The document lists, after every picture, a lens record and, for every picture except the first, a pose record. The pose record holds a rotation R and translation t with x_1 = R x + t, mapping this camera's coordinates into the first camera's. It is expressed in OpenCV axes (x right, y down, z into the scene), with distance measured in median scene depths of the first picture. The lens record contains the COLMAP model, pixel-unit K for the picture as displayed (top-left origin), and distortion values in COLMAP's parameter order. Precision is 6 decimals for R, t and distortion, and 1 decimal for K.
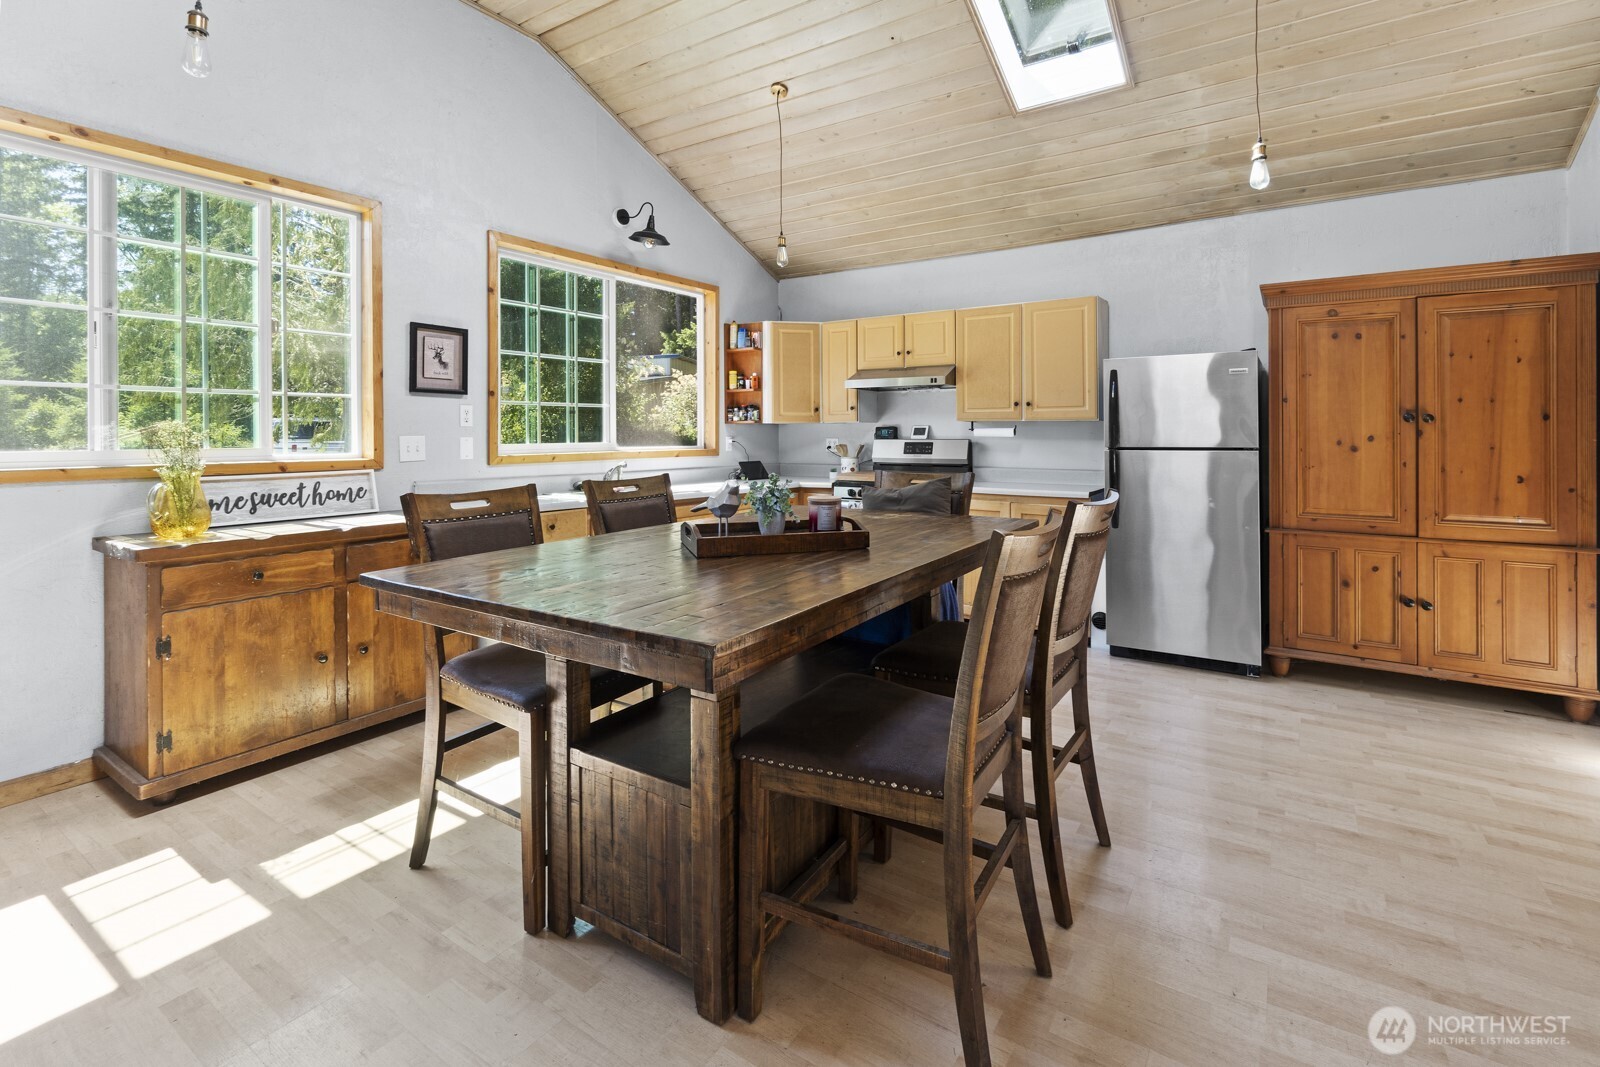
lens RADIAL K [[727.6, 0, 811.3], [0, 727.6, 436.7], [0, 0, 1]] dist [-0.001245, -0.000008]
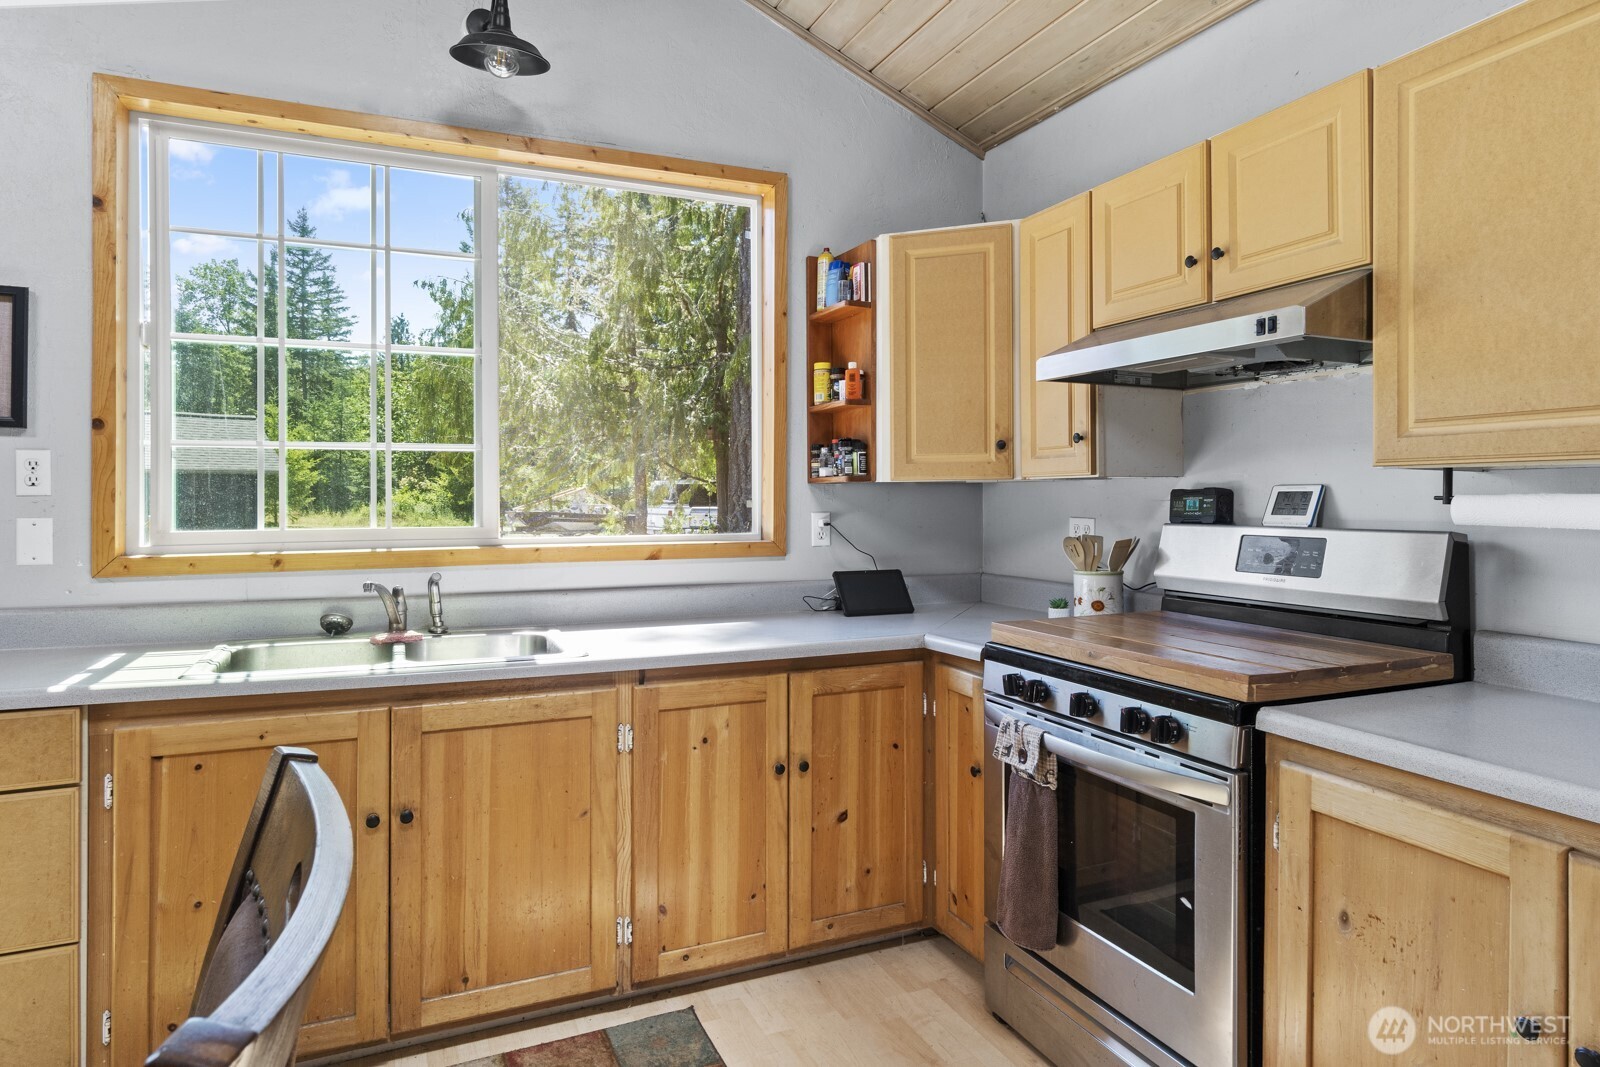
lens RADIAL K [[935.1, 0, 813.3], [0, 935.1, 491.9], [0, 0, 1]] dist [0.000431, 0.000748]
pose [[0.841237, -0.003251, -0.540657, 0.211719], [-0.001790, 0.999960, -0.008799, -0.008935], [0.540663, 0.008370, 0.841197, 0.584529]]
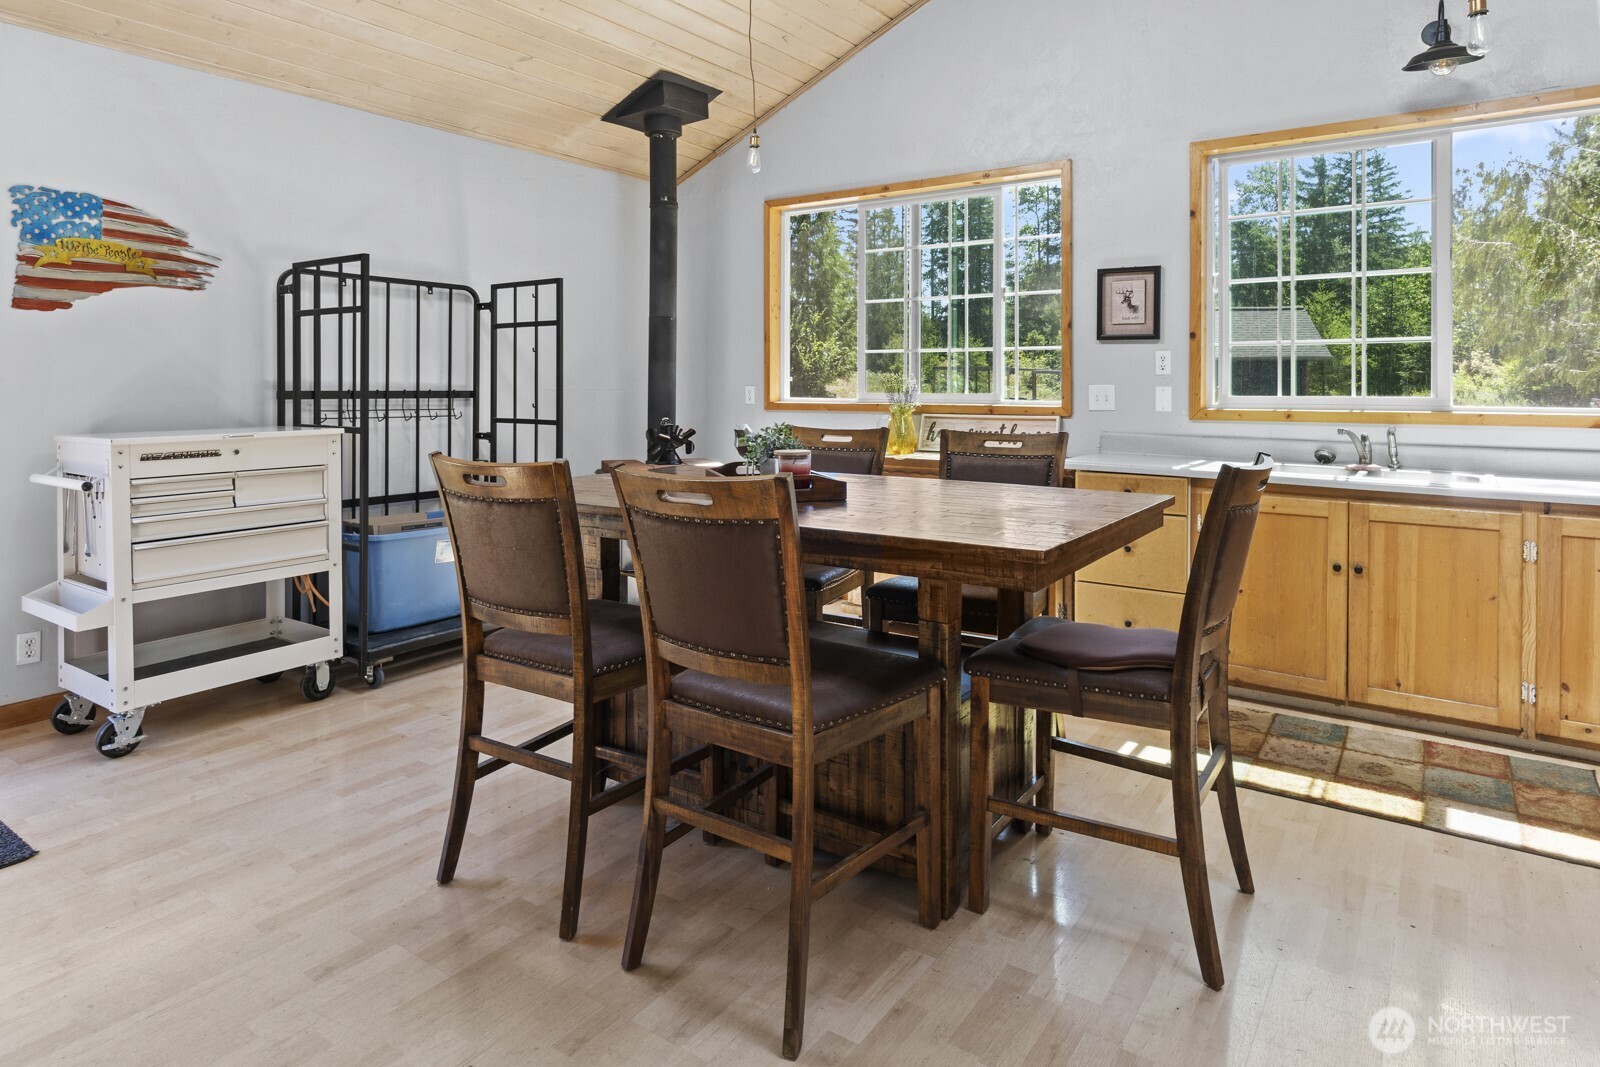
lens RADIAL K [[929.3, 0, 795.5], [0, 929.3, 388.8], [0, 0, 1]] dist [-0.004654, -0.001415]
pose [[-0.041074, 0.008021, -0.999124, 0.519198], [-0.006452, 0.999945, 0.008293, -0.002406], [0.999135, 0.006787, -0.041020, 0.457613]]
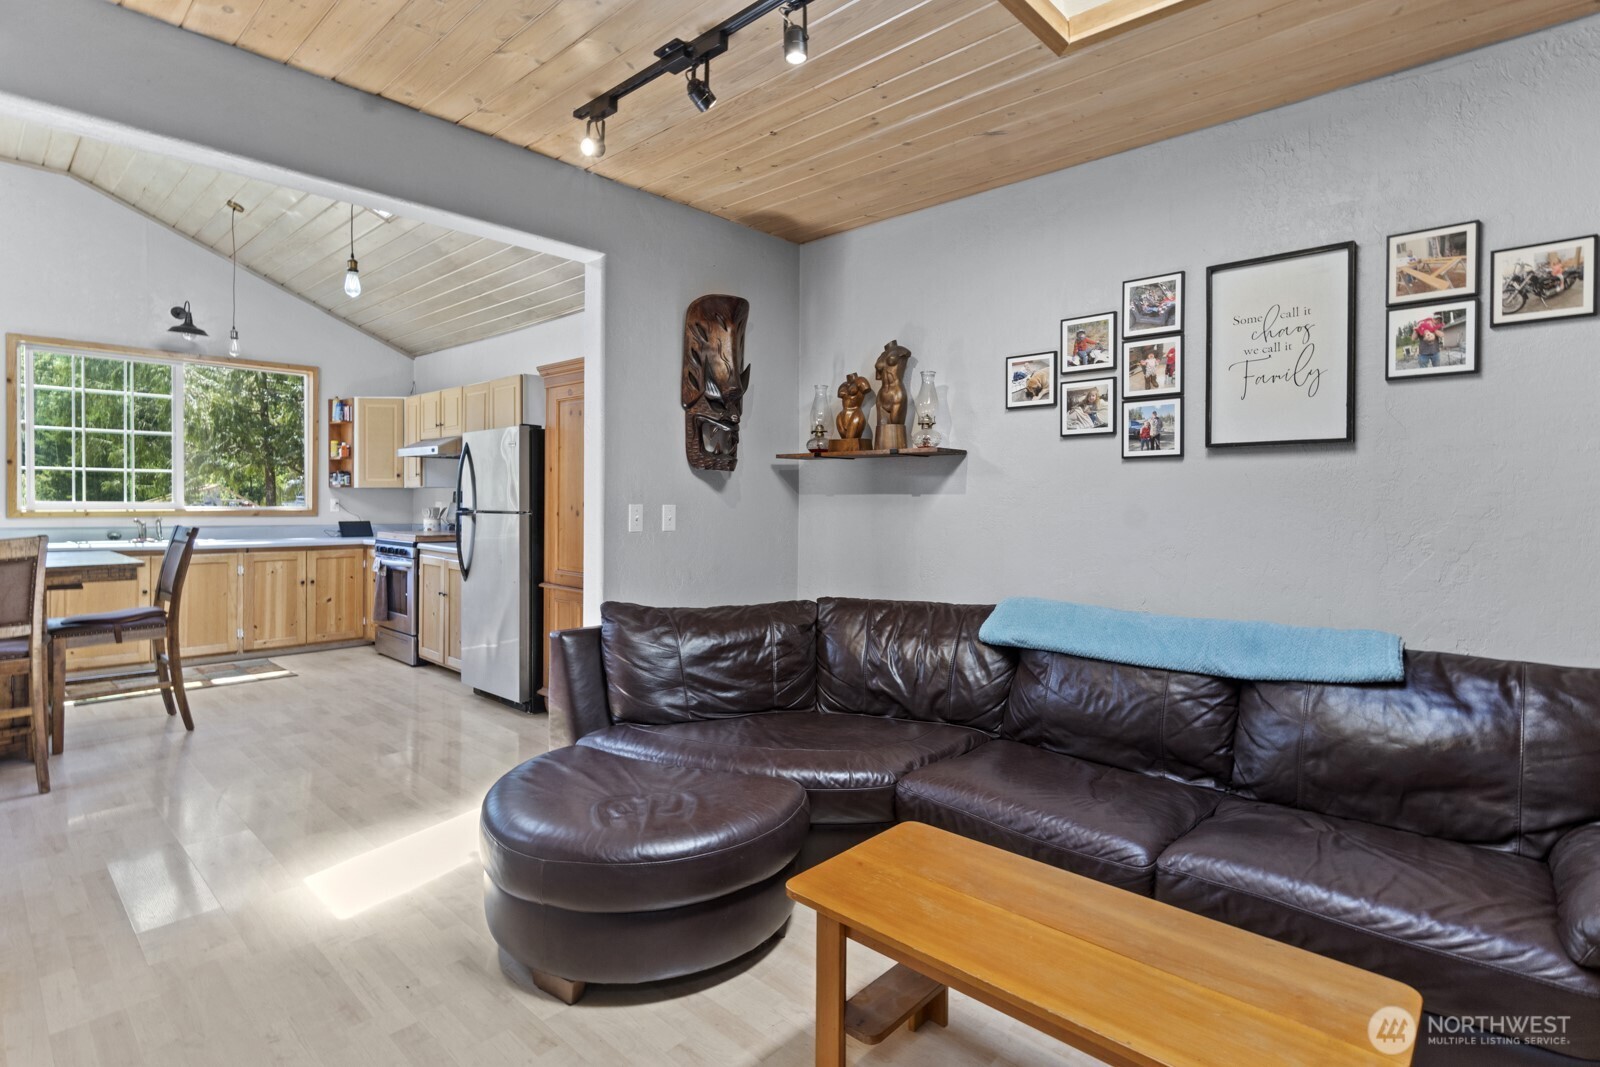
lens RADIAL K [[787.9, 0, 801.5], [0, 787.9, 508.8], [0, 0, 1]] dist [0.000598, 0.000260]
pose [[0.985299, 0.012218, -0.170401, 0.909323], [-0.011136, 0.999911, 0.007307, -0.002258], [0.170476, -0.005302, 0.985348, -0.094118]]
